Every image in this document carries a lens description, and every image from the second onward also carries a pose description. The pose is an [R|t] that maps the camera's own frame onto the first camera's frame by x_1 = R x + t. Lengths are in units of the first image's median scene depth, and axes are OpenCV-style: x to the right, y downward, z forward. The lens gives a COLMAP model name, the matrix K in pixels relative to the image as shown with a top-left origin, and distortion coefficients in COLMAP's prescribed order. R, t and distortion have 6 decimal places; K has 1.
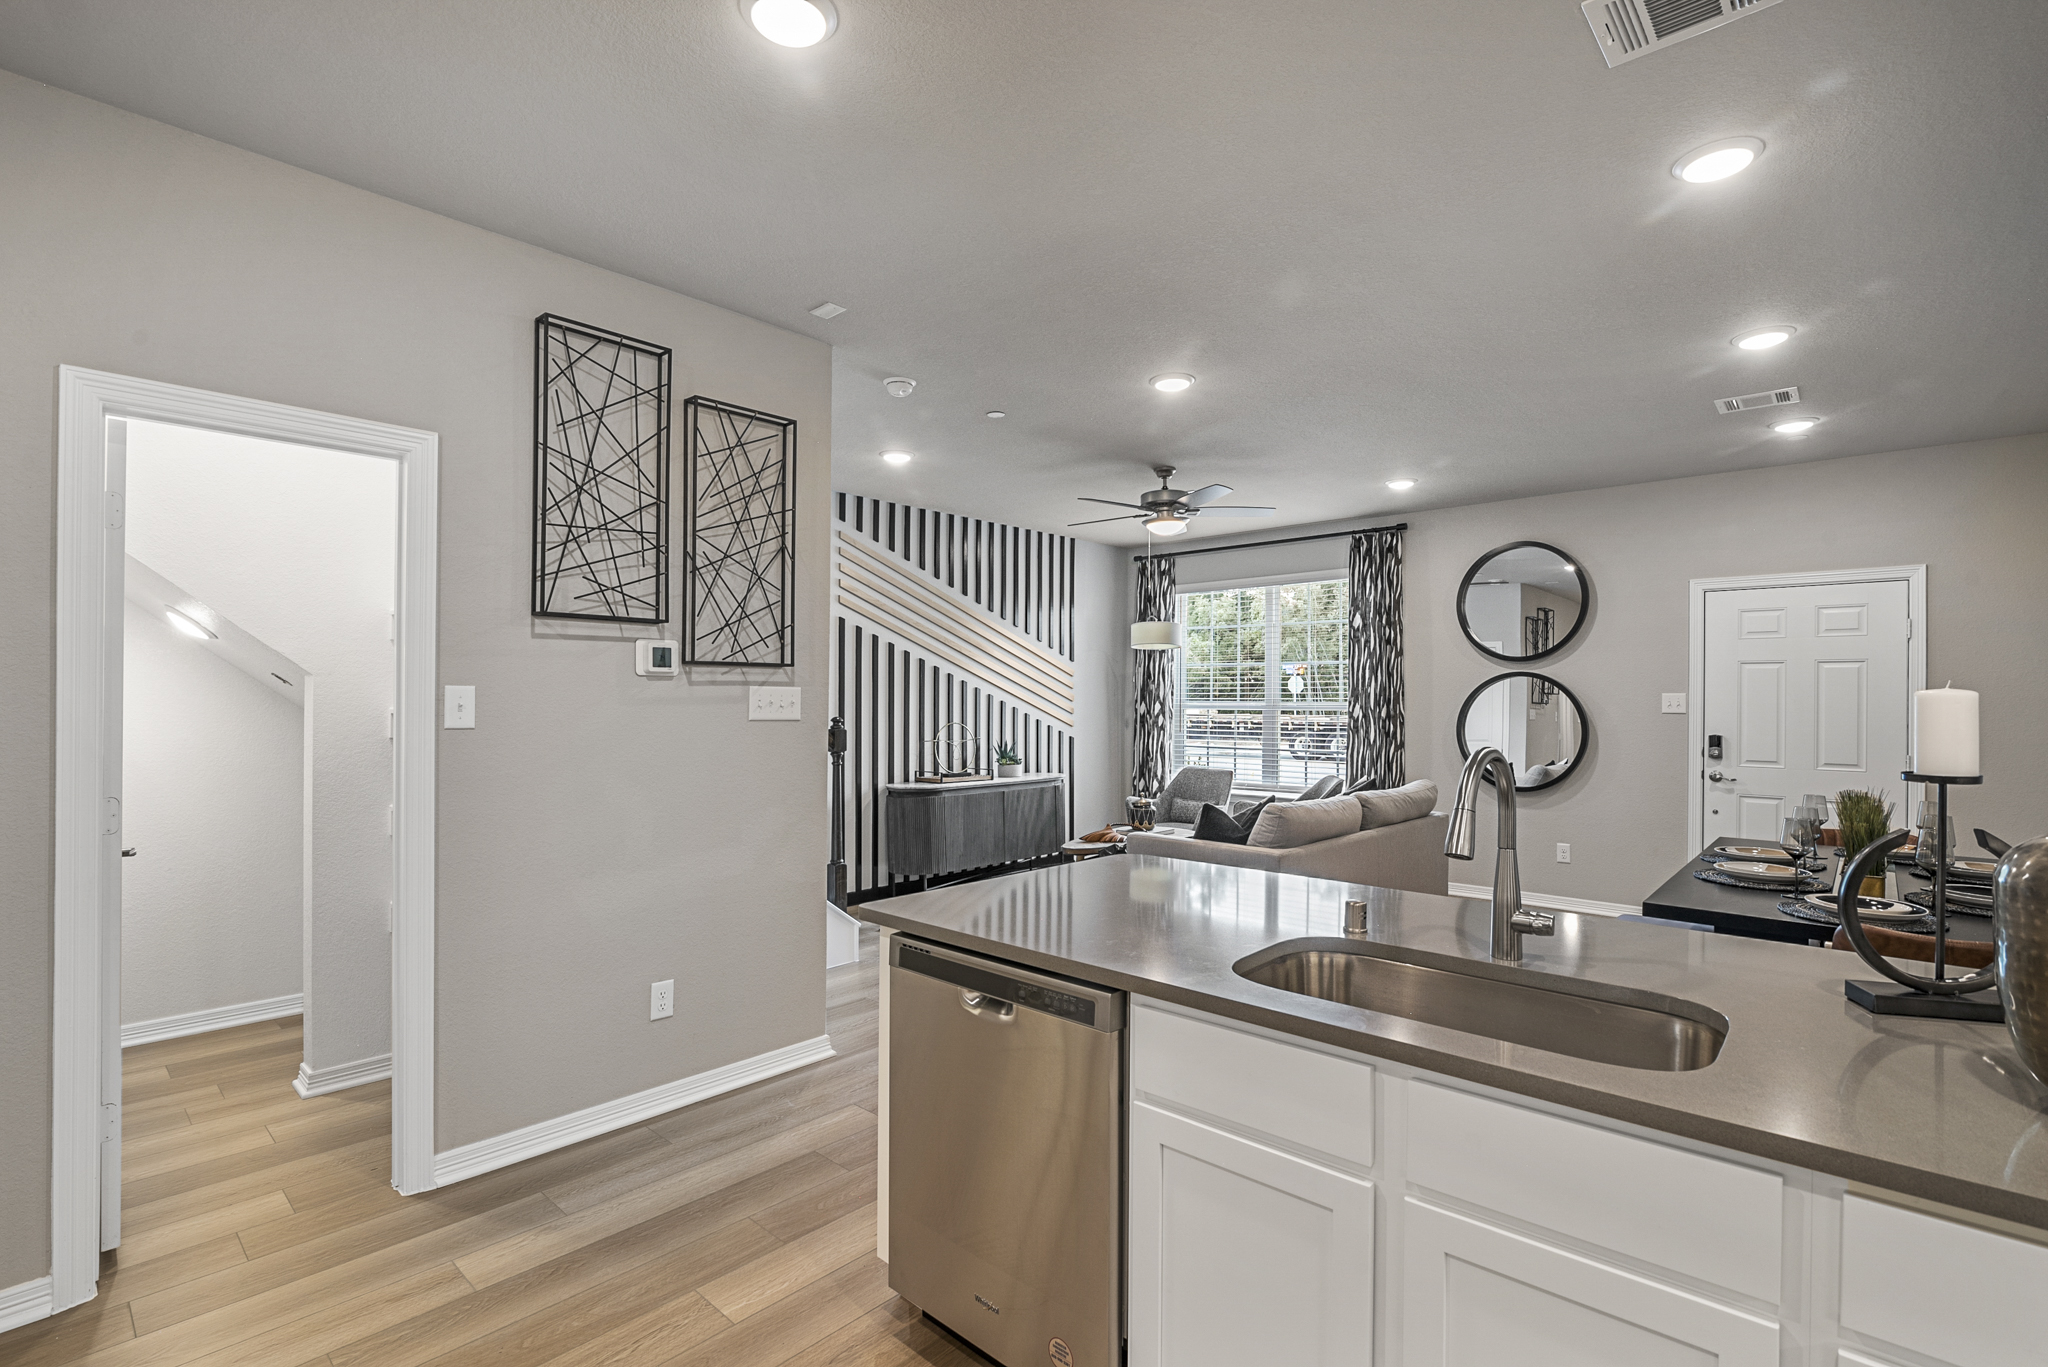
lens RADIAL K [[950.1, 0, 1018.4], [0, 950.1, 698.0], [0, 0, 1]] dist [-0.003321, -0.000230]
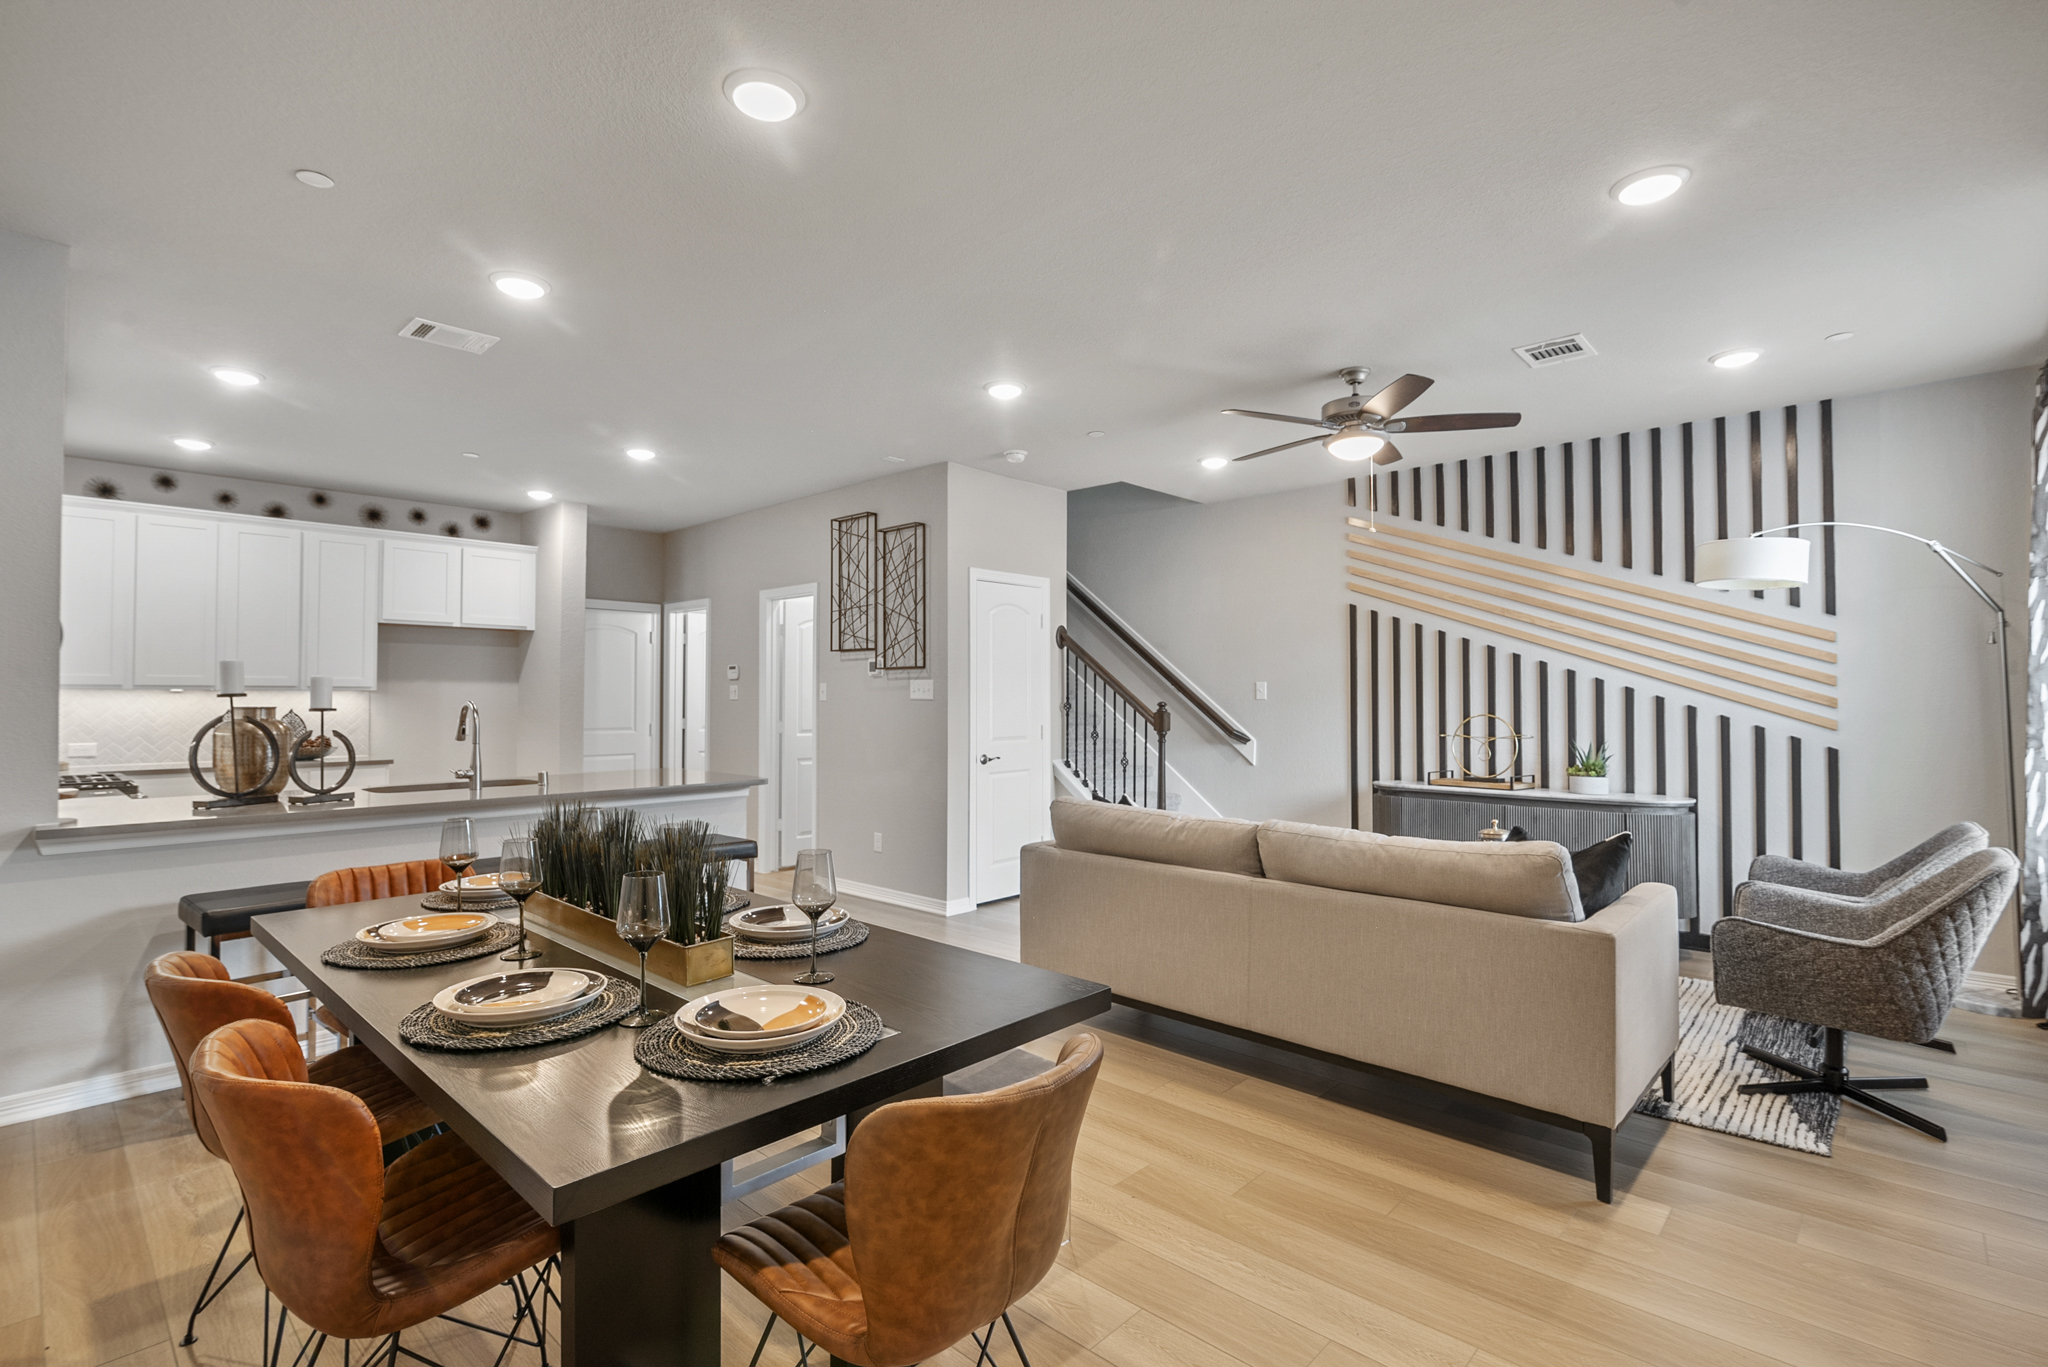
lens RADIAL K [[950.1, 0, 1018.4], [0, 950.1, 698.0], [0, 0, 1]] dist [-0.003321, -0.000230]
pose [[-0.006269, -0.006521, -0.999959, 1.434326], [0.000761, 0.999978, -0.006525, 0.031637], [0.999980, -0.000802, -0.006264, 1.183505]]
